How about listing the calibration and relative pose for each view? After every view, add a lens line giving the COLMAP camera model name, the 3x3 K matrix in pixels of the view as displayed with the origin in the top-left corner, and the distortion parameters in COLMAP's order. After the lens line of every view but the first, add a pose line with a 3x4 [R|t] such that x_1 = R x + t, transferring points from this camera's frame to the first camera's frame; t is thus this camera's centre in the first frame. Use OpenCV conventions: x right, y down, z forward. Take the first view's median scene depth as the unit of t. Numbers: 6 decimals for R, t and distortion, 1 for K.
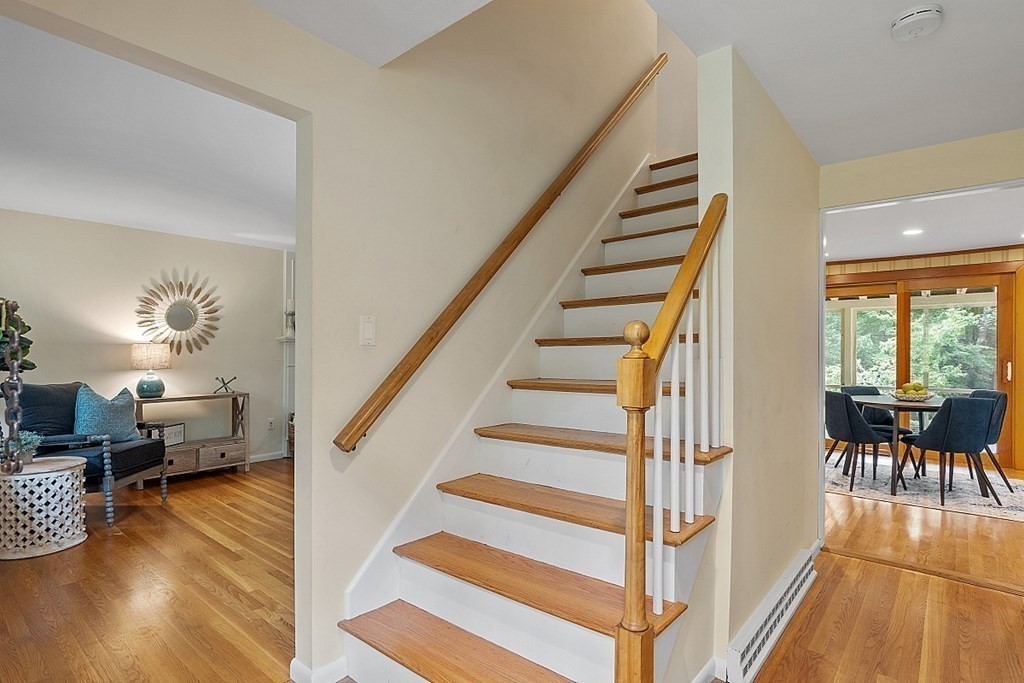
lens RADIAL K [[534.0, 0, 510.2], [0, 534.0, 346.9], [0, 0, 1]] dist [0.006306, -0.000105]
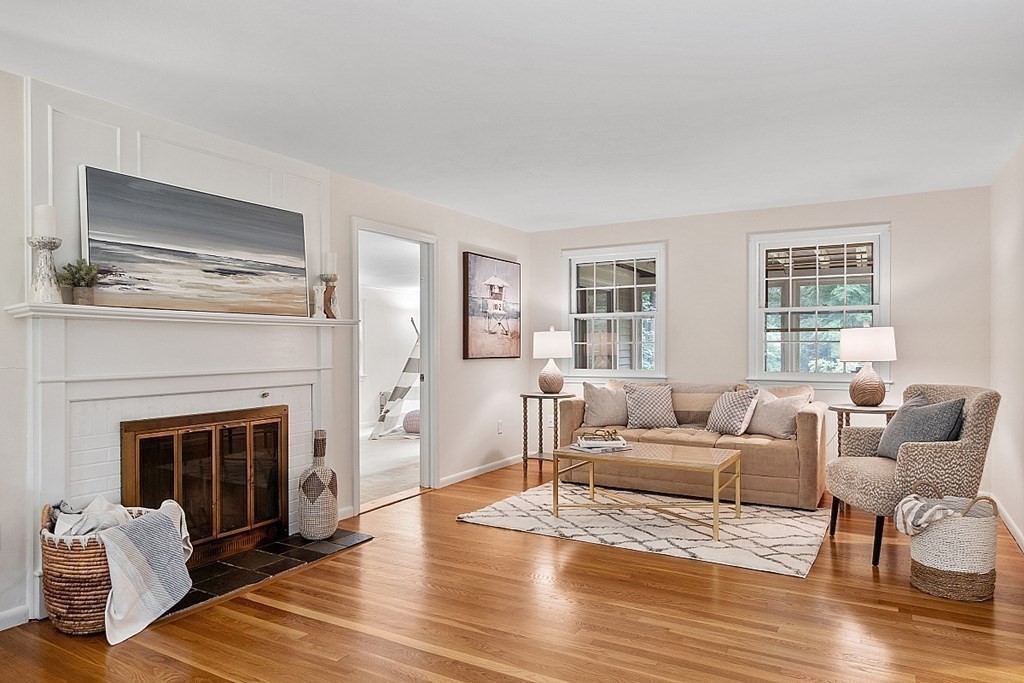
lens RADIAL K [[679.0, 0, 508.0], [0, 679.0, 348.3], [0, 0, 1]] dist [0.009014, -0.001462]
pose [[0.985876, -0.008171, 0.167278, -0.195403], [0.004772, 0.999774, 0.020713, 0.004993], [-0.167410, -0.019622, 0.985692, 0.541911]]
